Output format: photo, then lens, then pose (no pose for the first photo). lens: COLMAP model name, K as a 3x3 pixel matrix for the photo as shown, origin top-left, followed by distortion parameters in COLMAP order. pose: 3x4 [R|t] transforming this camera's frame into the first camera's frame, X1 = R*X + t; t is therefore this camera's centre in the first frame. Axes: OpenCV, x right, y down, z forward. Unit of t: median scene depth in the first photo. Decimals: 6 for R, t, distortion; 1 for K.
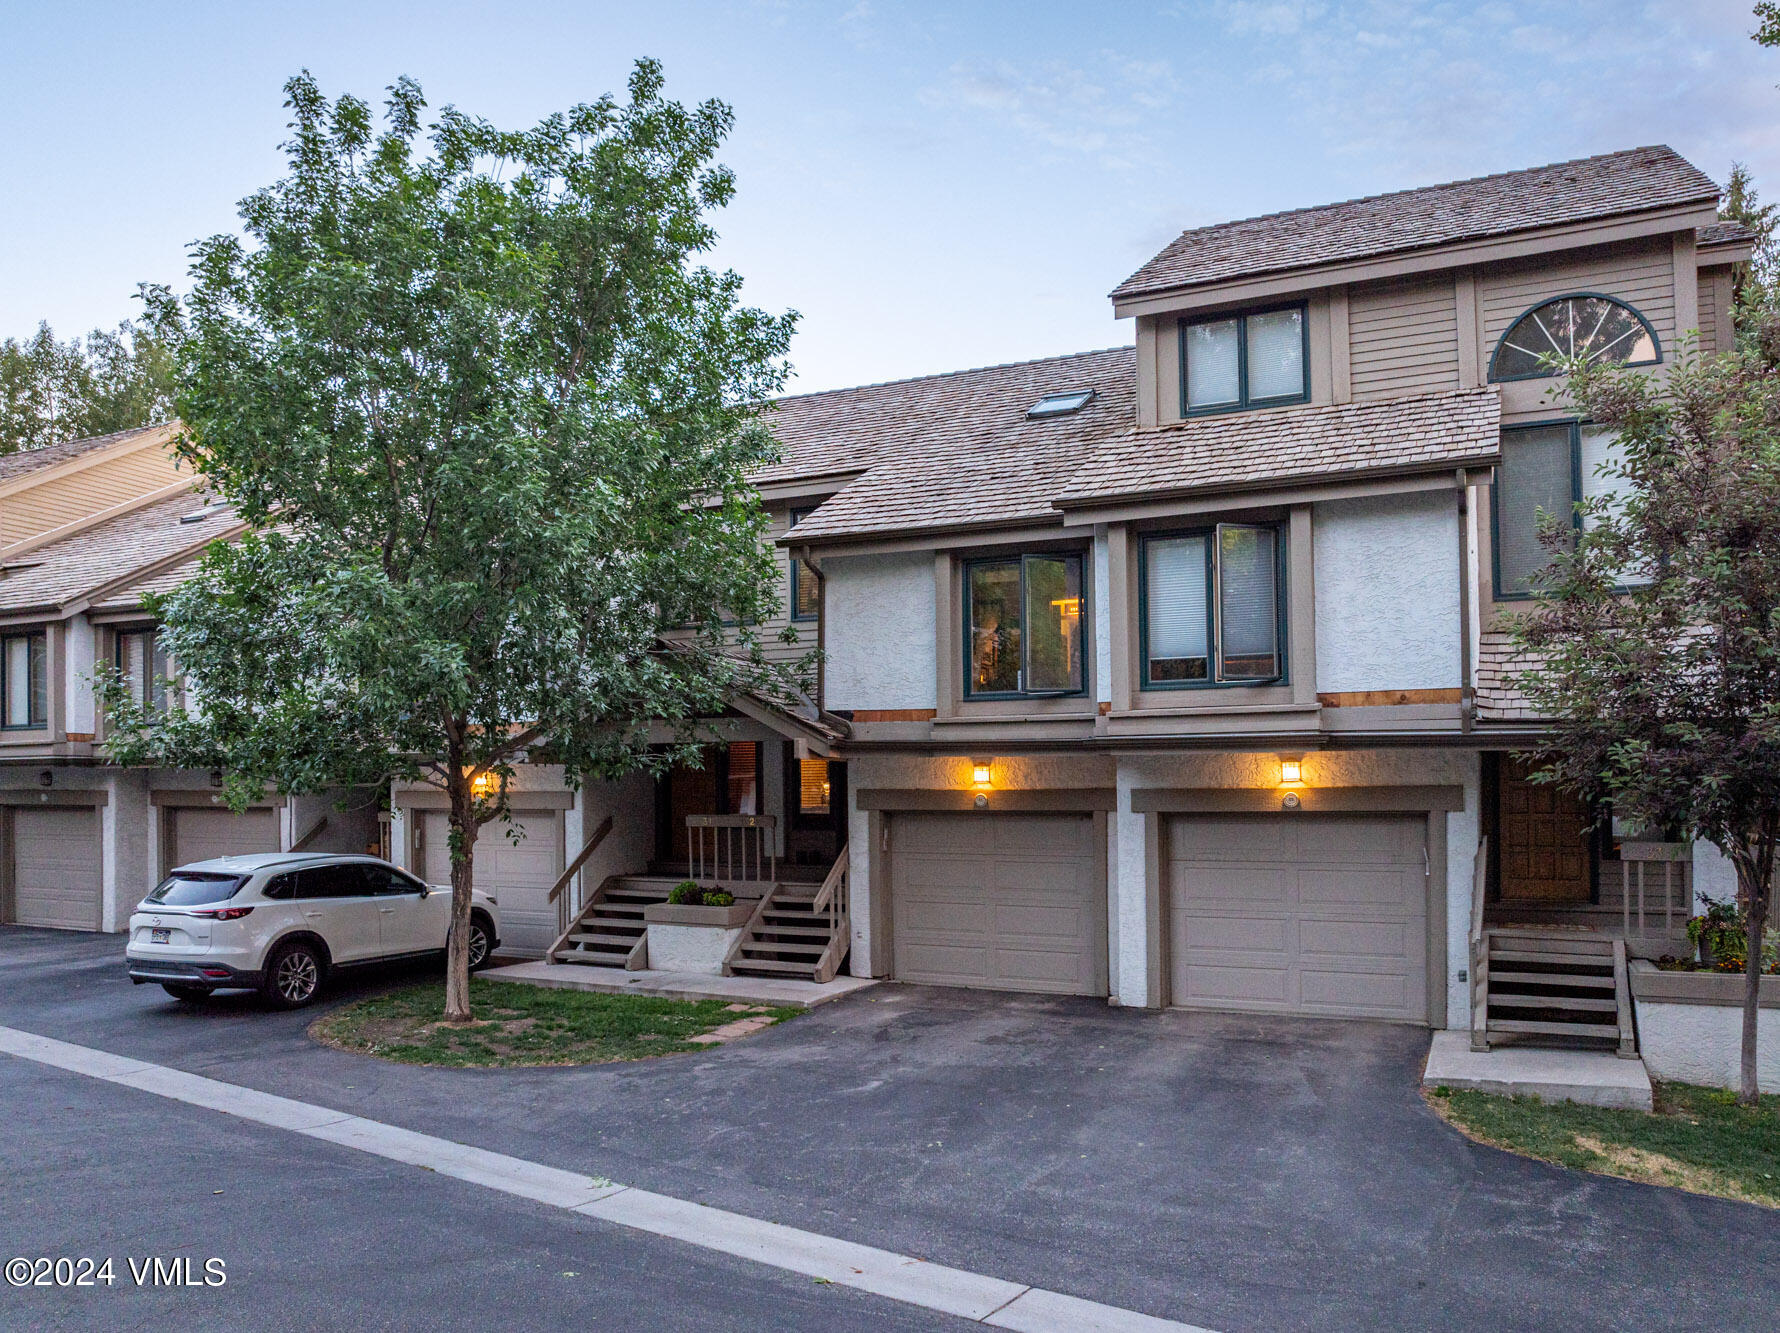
lens RADIAL K [[1295.7, 0, 890.0], [0, 1295.7, 666.5], [0, 0, 1]] dist [-0.038116, 0.004770]
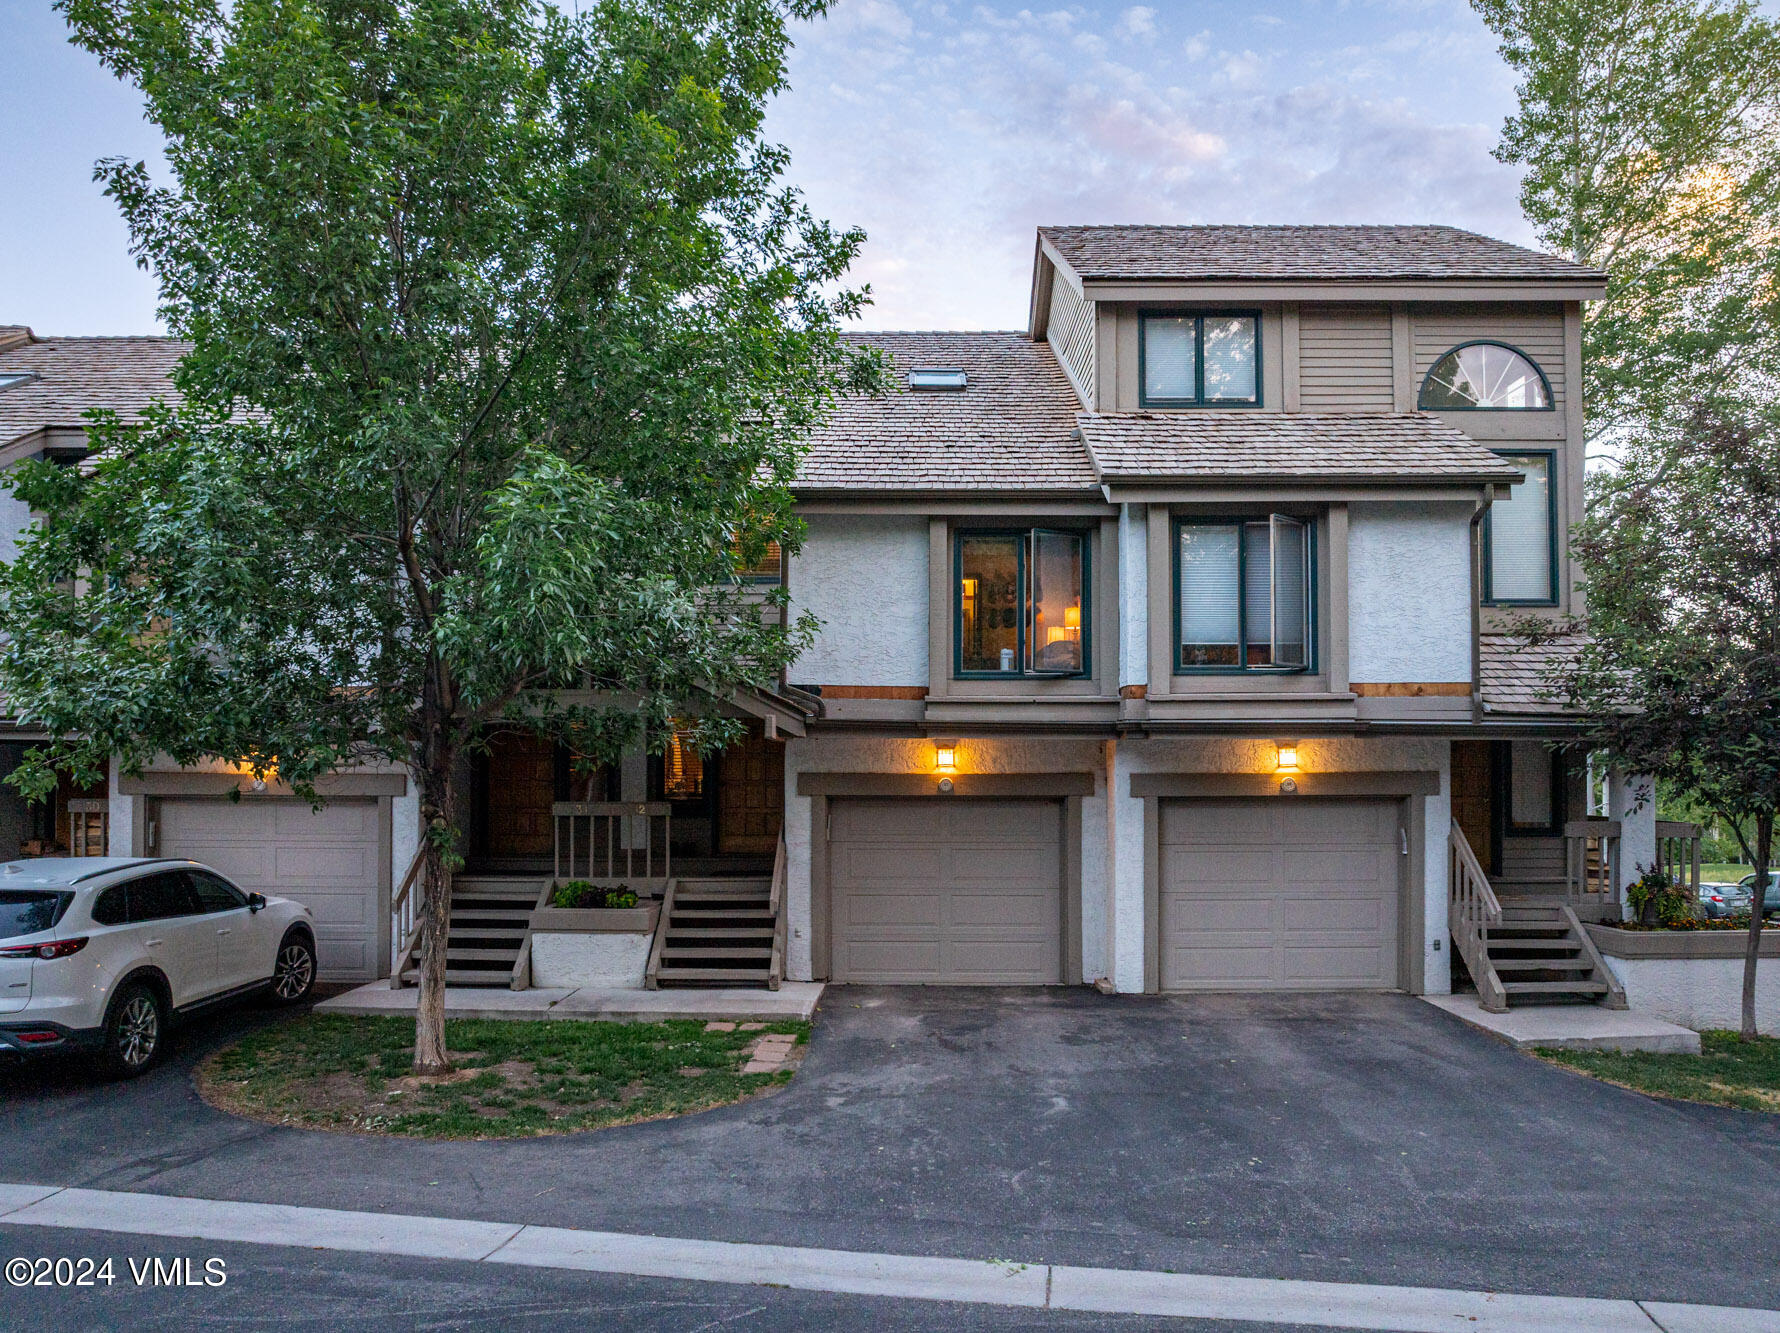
lens RADIAL K [[1257.3, 0, 892.1], [0, 1257.3, 652.4], [0, 0, 1]] dist [-0.035926, 0.003102]
pose [[0.907722, 0.043748, 0.417286, -0.391475], [-0.042903, 0.999014, -0.011408, 0.021125], [-0.417373, -0.007547, 0.908704, 0.206186]]
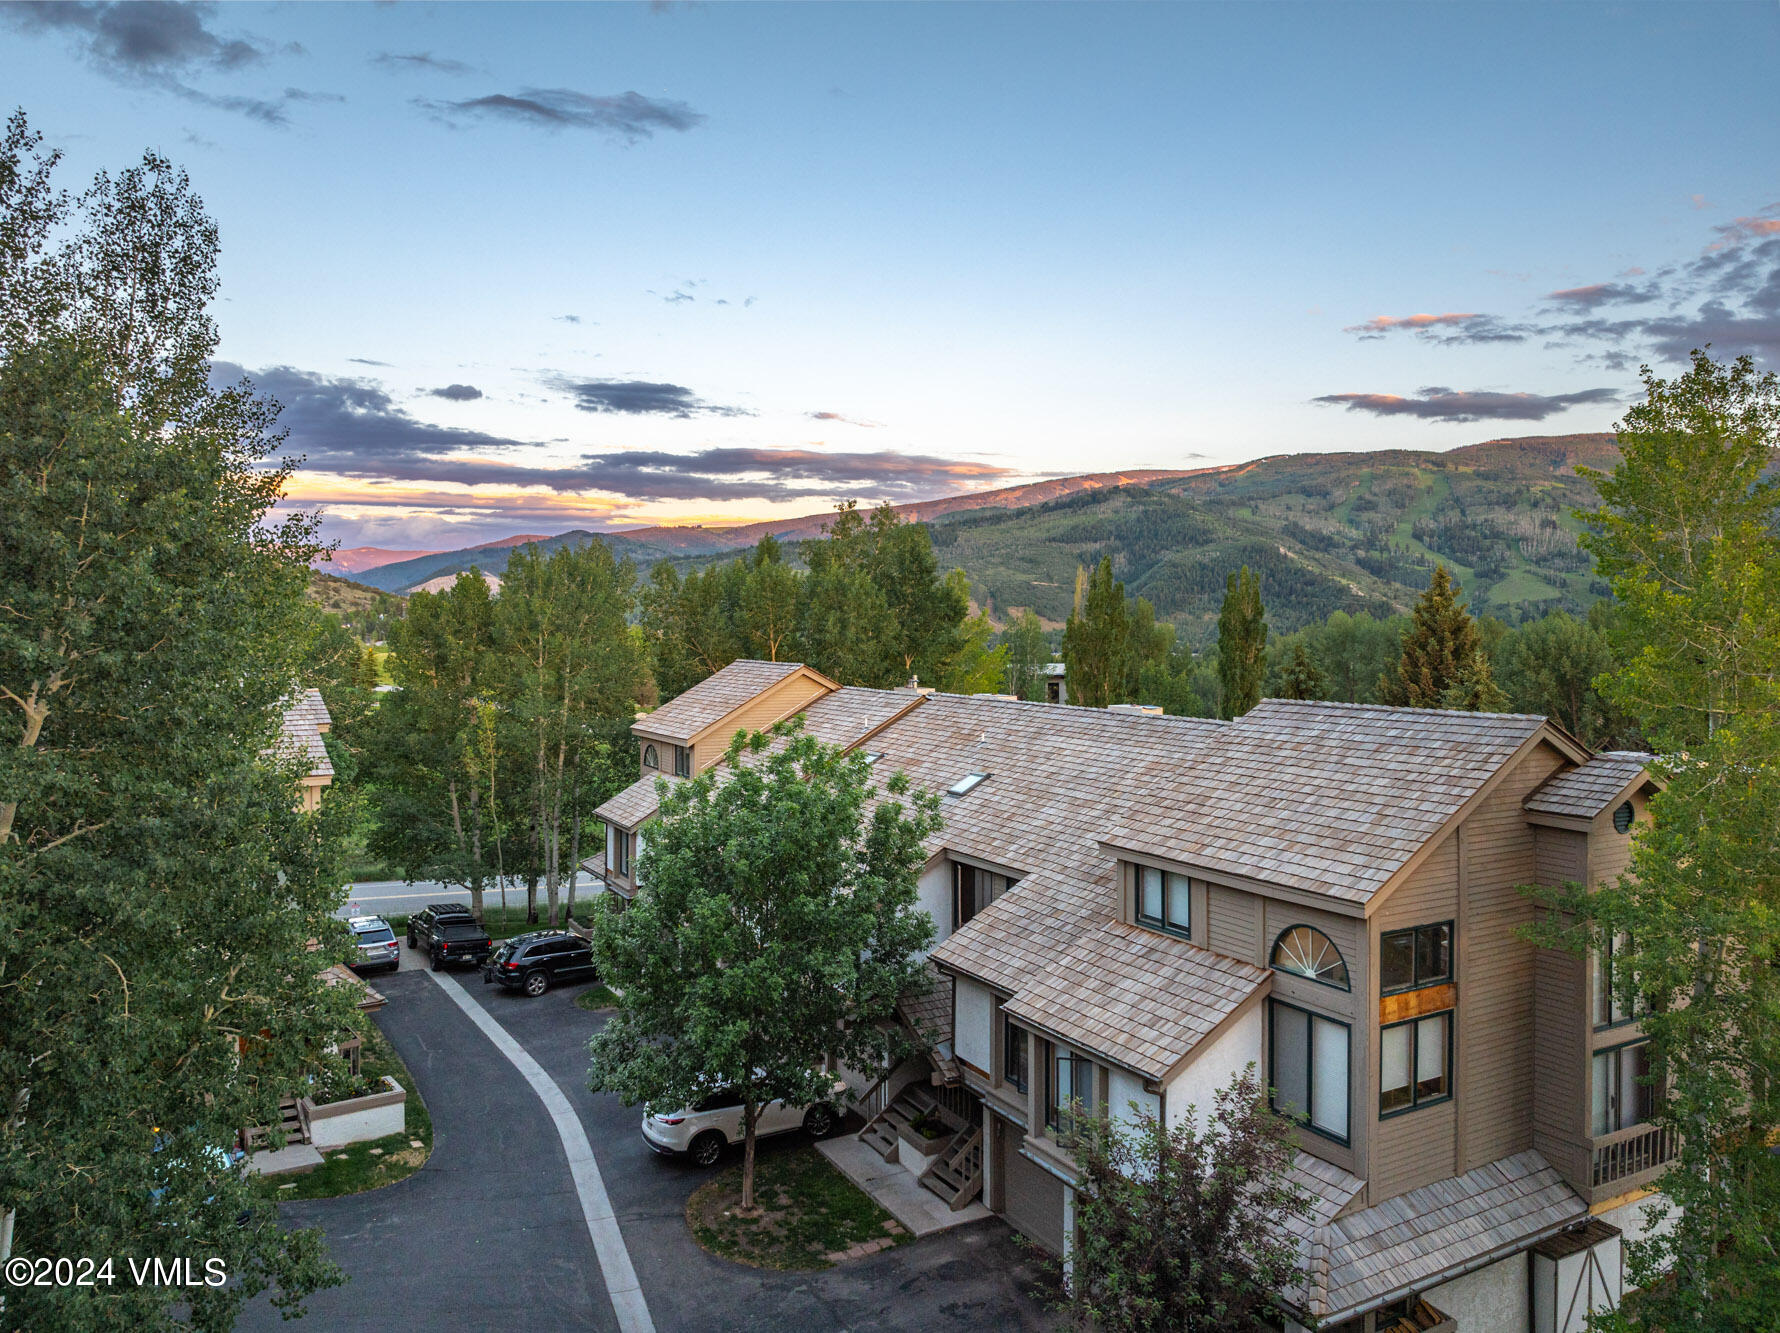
lens RADIAL K [[1257.3, 0, 892.1], [0, 1257.3, 652.4], [0, 0, 1]] dist [-0.035926, 0.003102]
pose [[0.814993, 0.007566, -0.579421, 0.933436], [0.061048, 0.993229, 0.098838, -0.738107], [0.576246, -0.115924, 0.809013, -0.334581]]
